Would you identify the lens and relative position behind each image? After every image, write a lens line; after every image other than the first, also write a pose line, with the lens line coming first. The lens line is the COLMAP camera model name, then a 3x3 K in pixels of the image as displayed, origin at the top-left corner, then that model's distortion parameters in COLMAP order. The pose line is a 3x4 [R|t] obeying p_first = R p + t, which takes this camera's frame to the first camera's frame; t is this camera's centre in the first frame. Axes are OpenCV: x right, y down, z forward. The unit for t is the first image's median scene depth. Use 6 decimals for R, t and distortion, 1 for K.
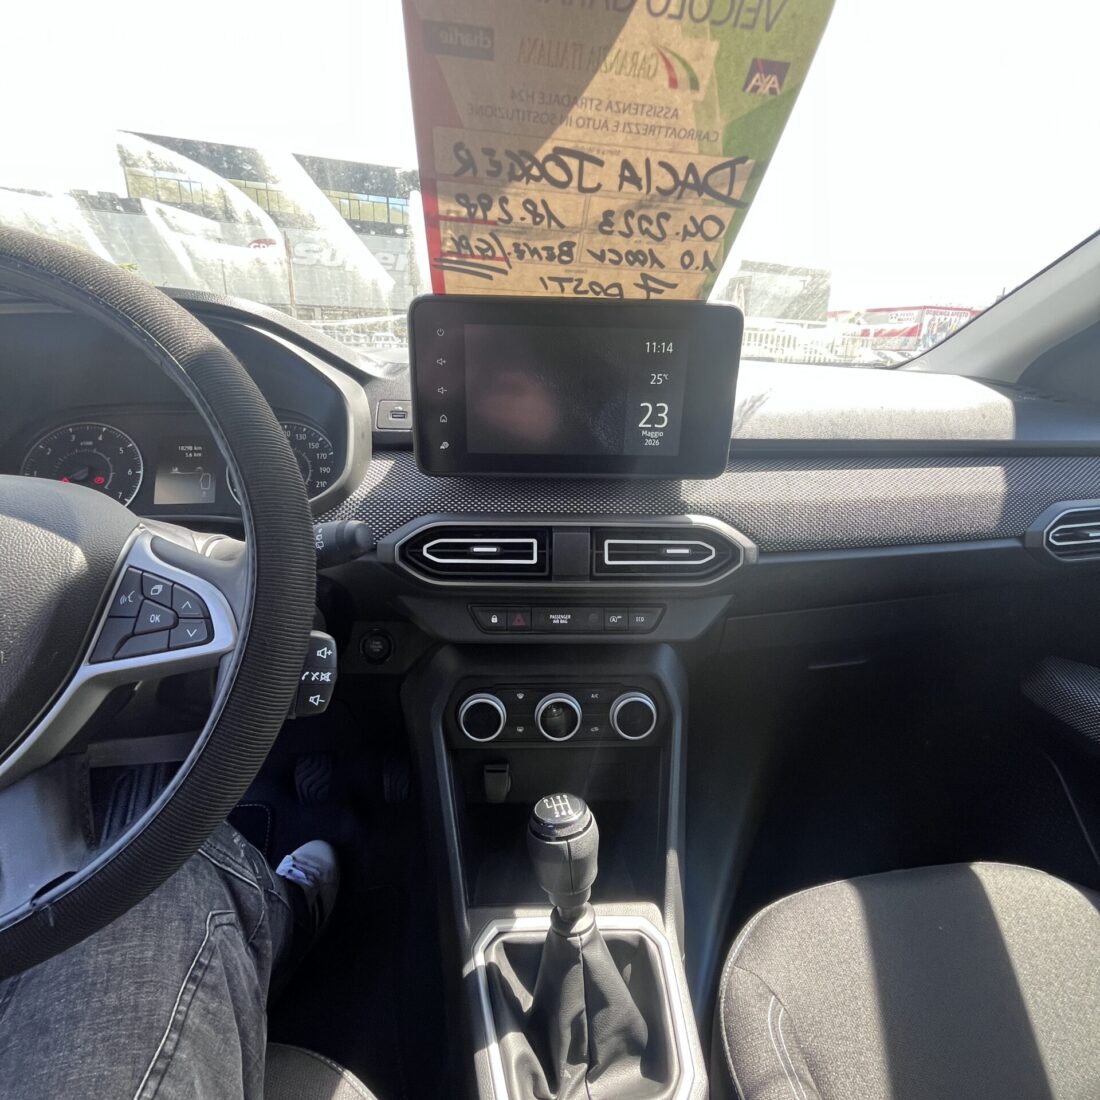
lens RADIAL K [[593.6, 0, 546.0], [0, 593.6, 545.5], [0, 0, 1]] dist [-0.002274, -0.000866]
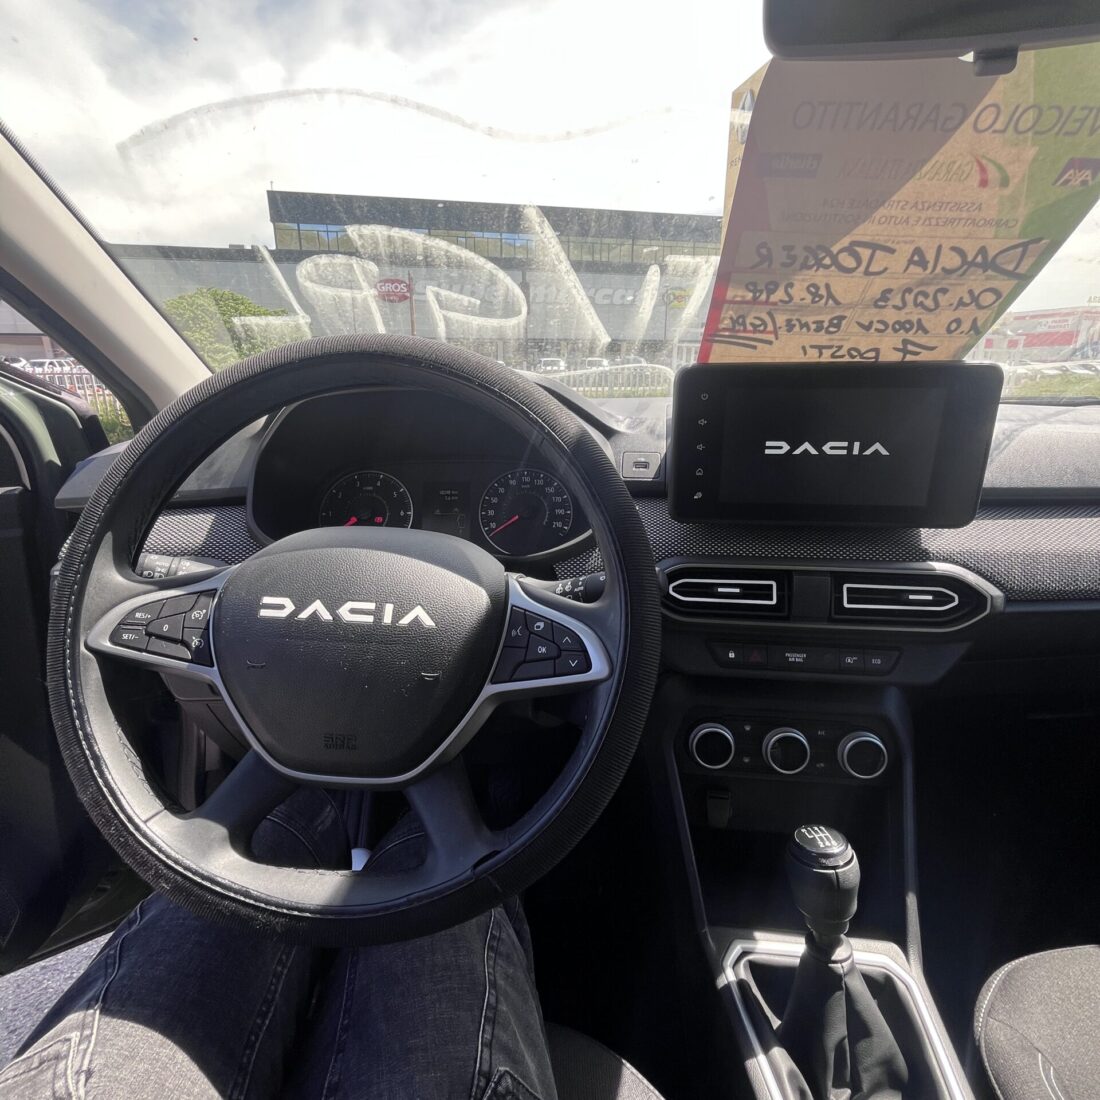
lens RADIAL K [[593.6, 0, 546.0], [0, 593.6, 545.5], [0, 0, 1]] dist [-0.002274, -0.000866]
pose [[0.985711, 0.018965, -0.167376, -0.300098], [-0.025036, 0.999100, -0.034237, -0.034919], [0.166576, 0.037939, 0.985298, -0.153109]]
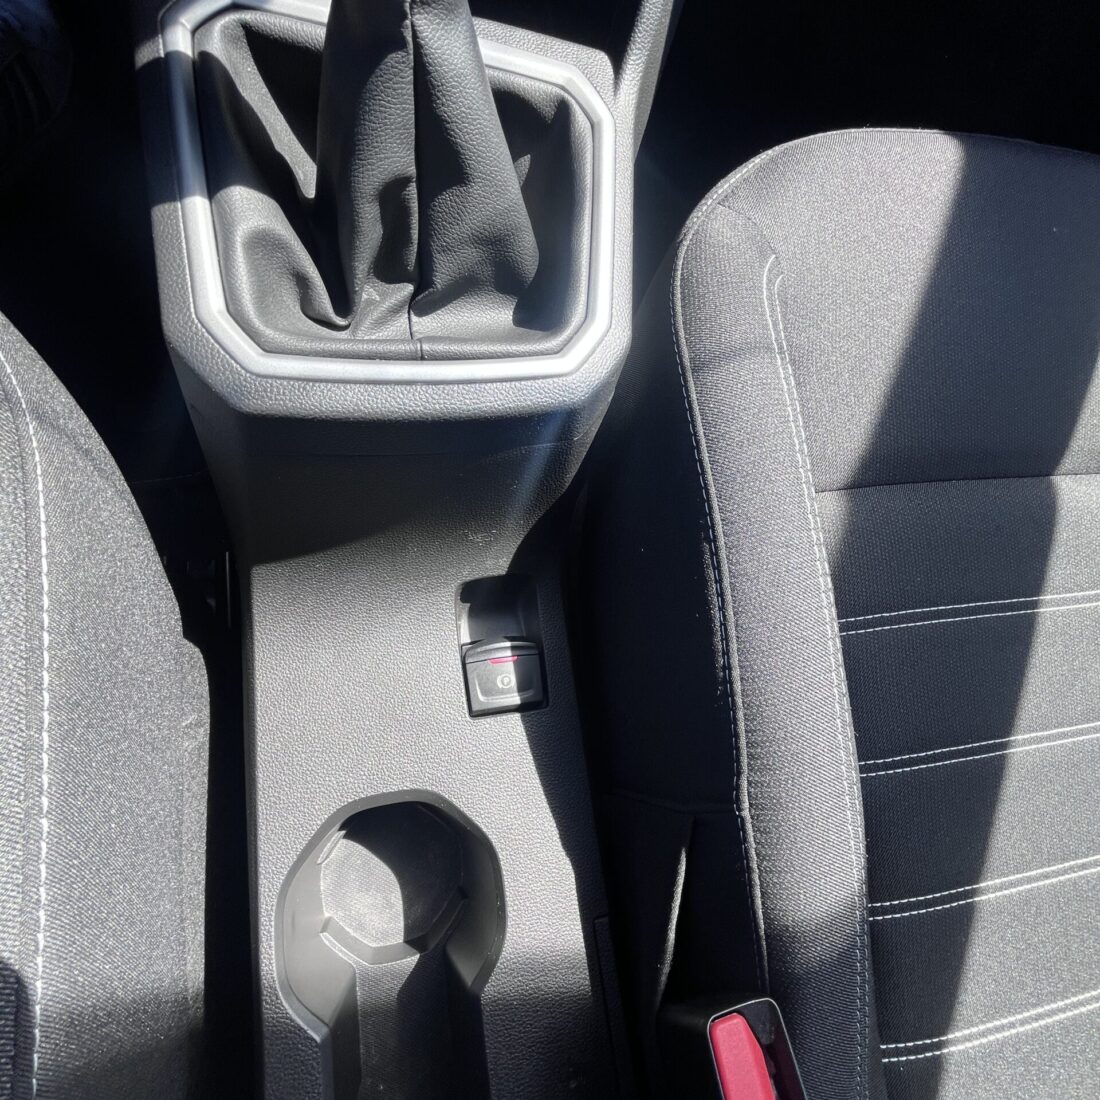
lens RADIAL K [[593.6, 0, 546.0], [0, 593.6, 545.5], [0, 0, 1]] dist [-0.002274, -0.000866]
pose [[0.977350, 0.102688, 0.185047, 0.109106], [-0.210125, 0.574958, 0.790741, 0.562149], [-0.025194, -0.811713, 0.583513, 0.499902]]
